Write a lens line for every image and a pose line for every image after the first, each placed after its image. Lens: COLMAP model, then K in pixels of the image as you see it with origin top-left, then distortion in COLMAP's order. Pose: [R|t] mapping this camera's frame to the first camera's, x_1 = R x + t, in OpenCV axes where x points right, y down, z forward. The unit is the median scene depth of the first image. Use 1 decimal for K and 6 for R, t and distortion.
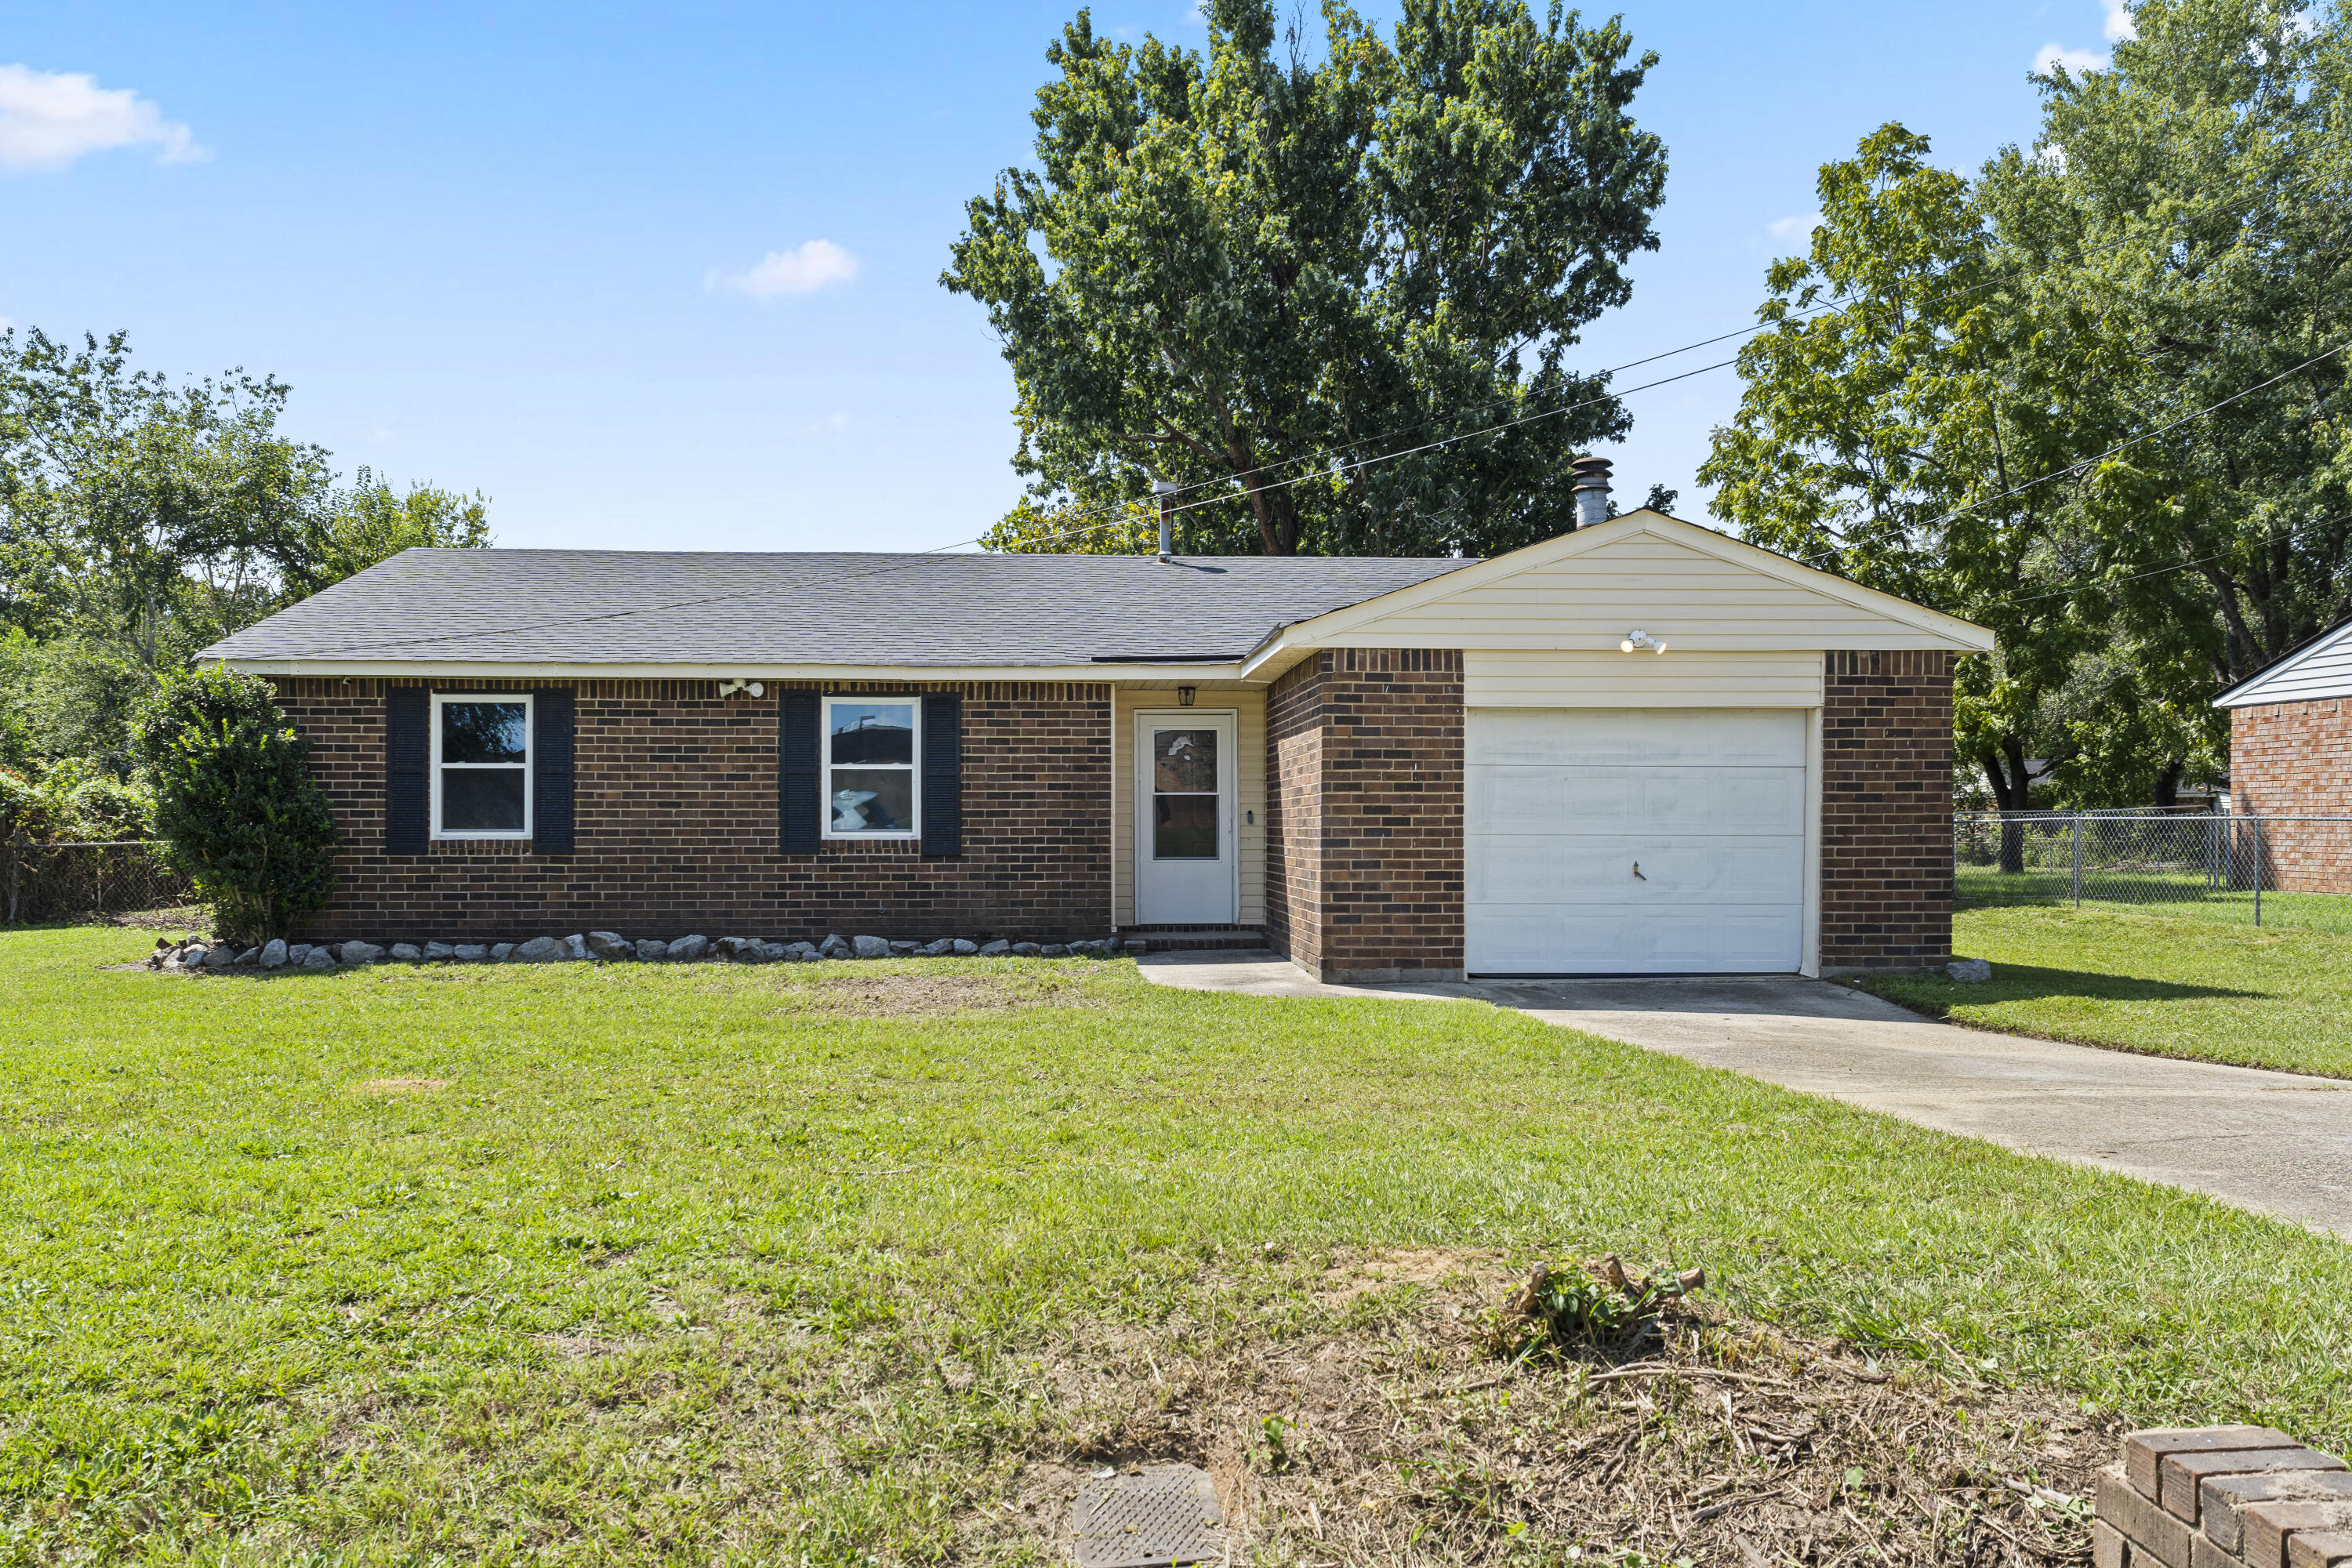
lens RADIAL K [[1780.5, 0, 1176.0], [0, 1780.5, 784.0], [0, 0, 1]] dist [0.006930, 0.005193]
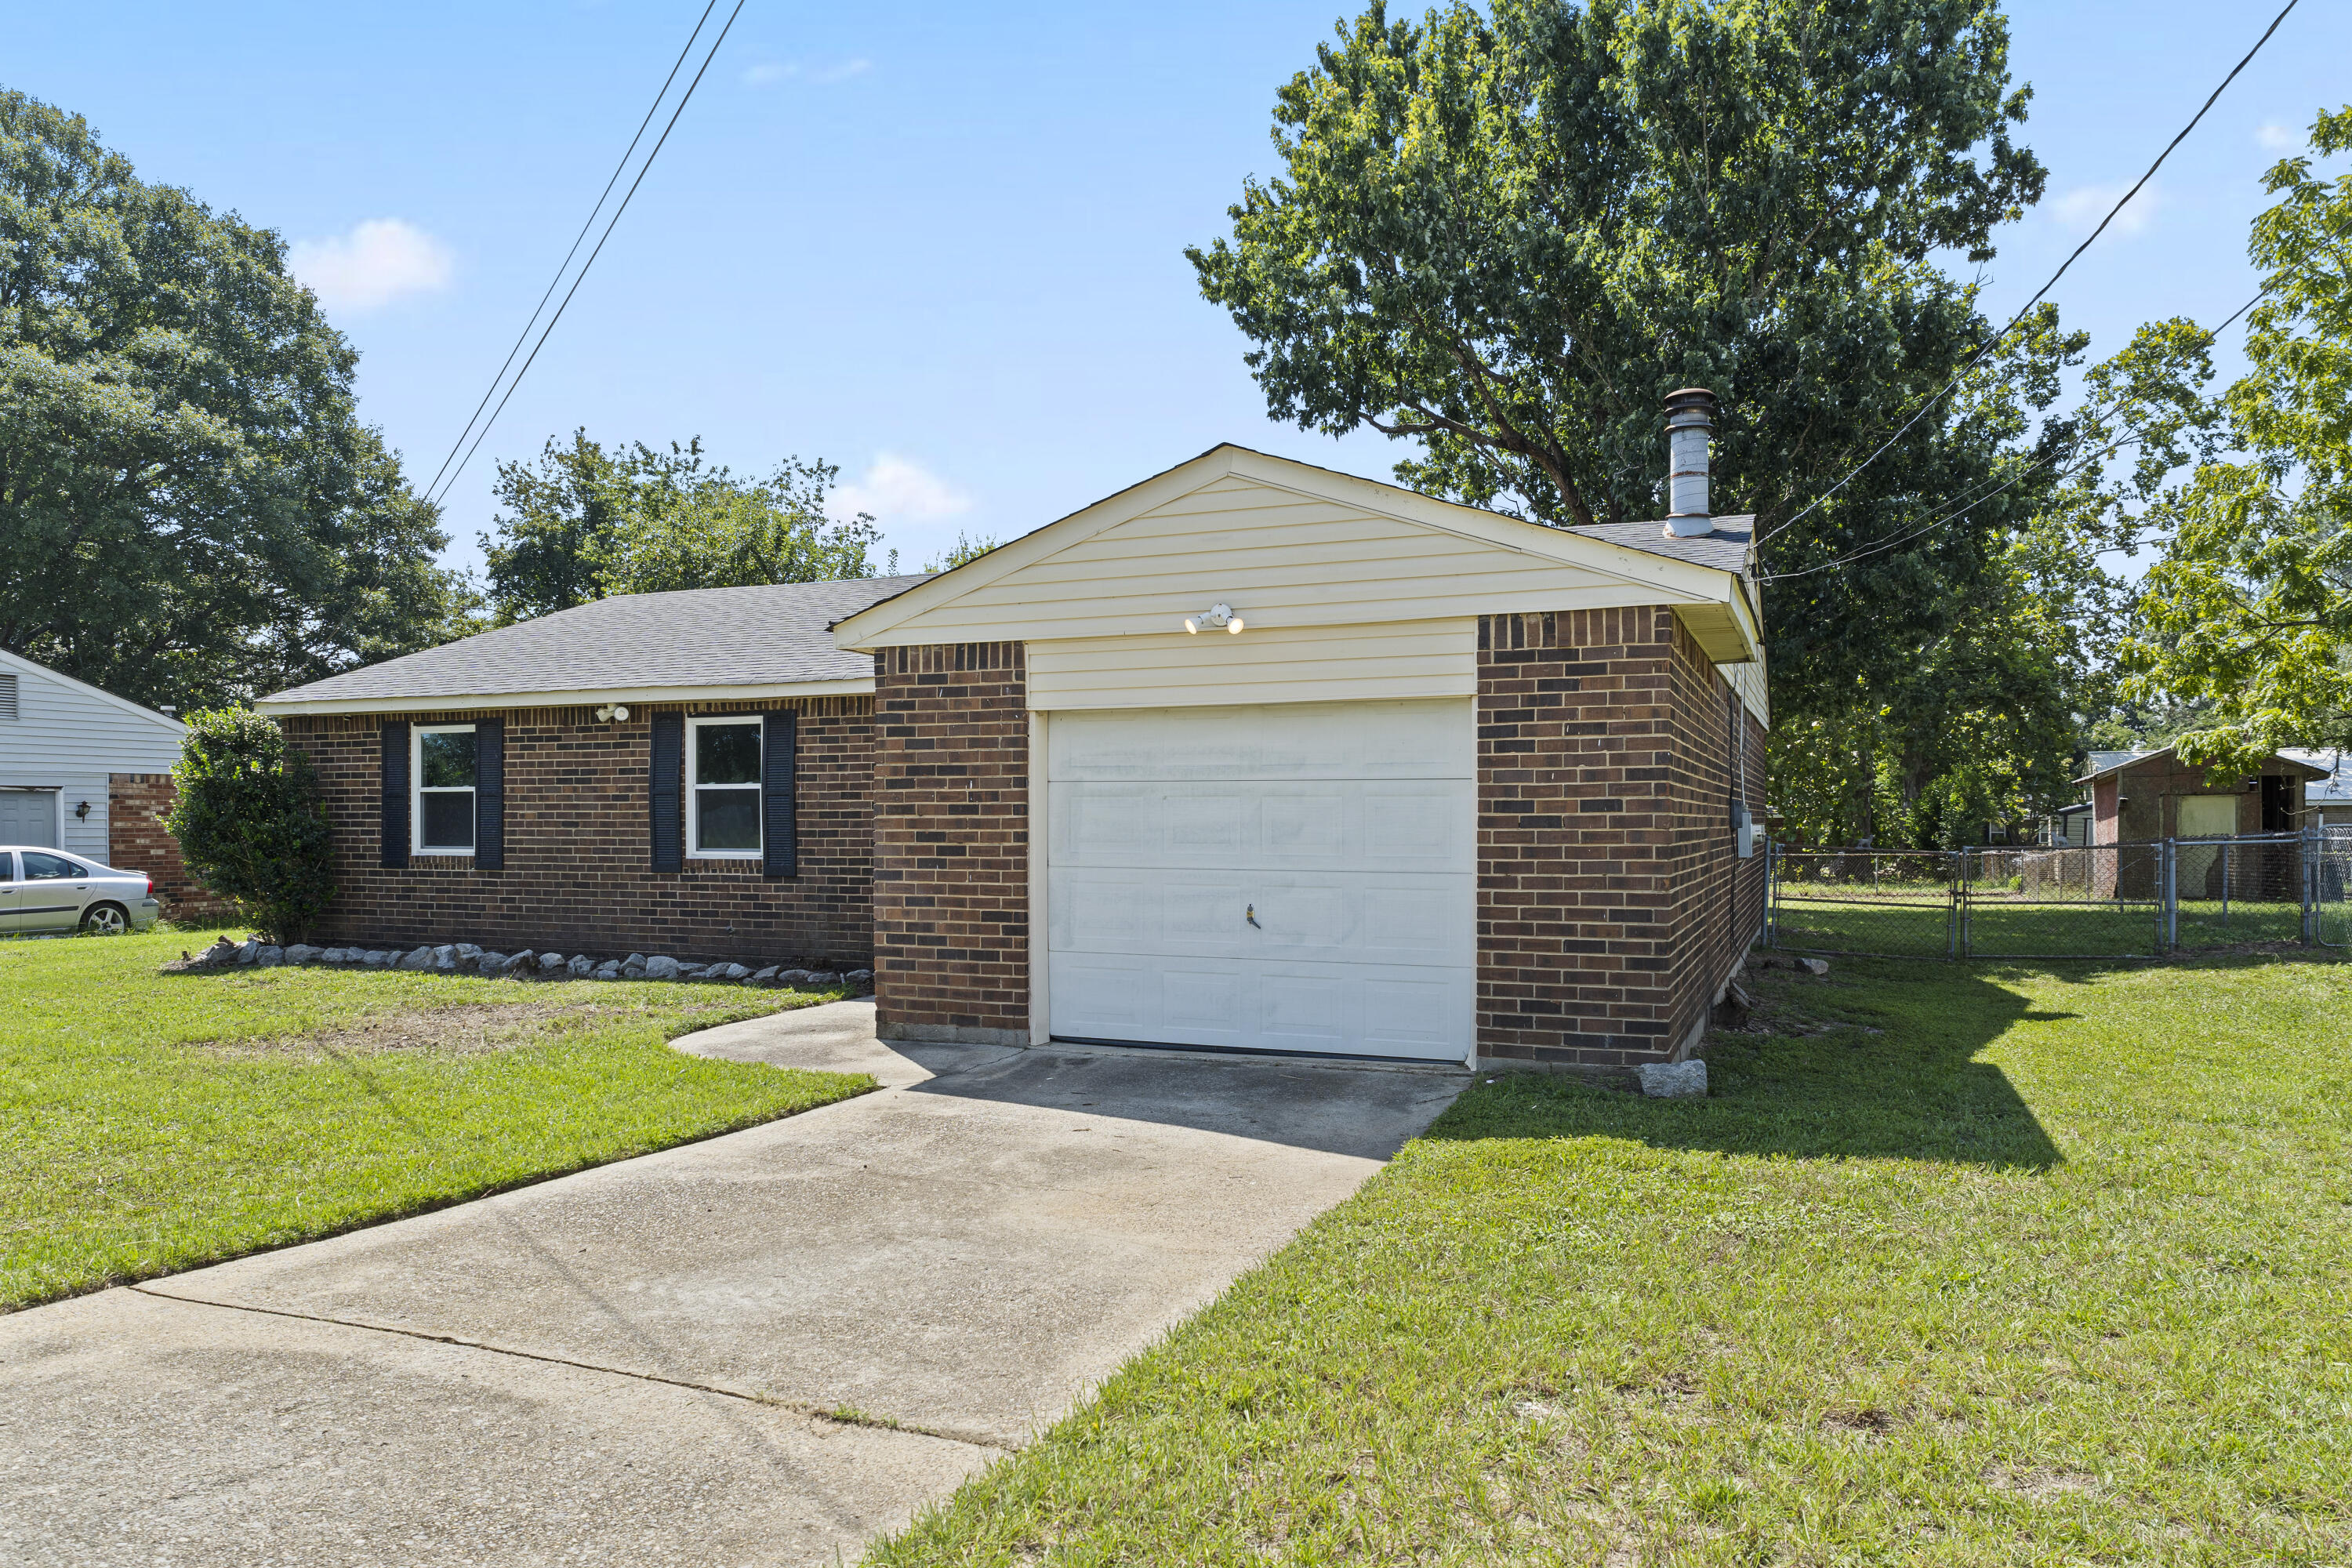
lens RADIAL K [[1601.4, 0, 1175.9], [0, 1601.4, 809.5], [0, 0, 1]] dist [-0.001555, -0.002540]
pose [[0.887729, -0.003306, -0.460355, 0.550810], [0.010678, 0.999853, 0.013412, -0.007133], [0.460243, -0.016822, 0.887633, 0.370819]]
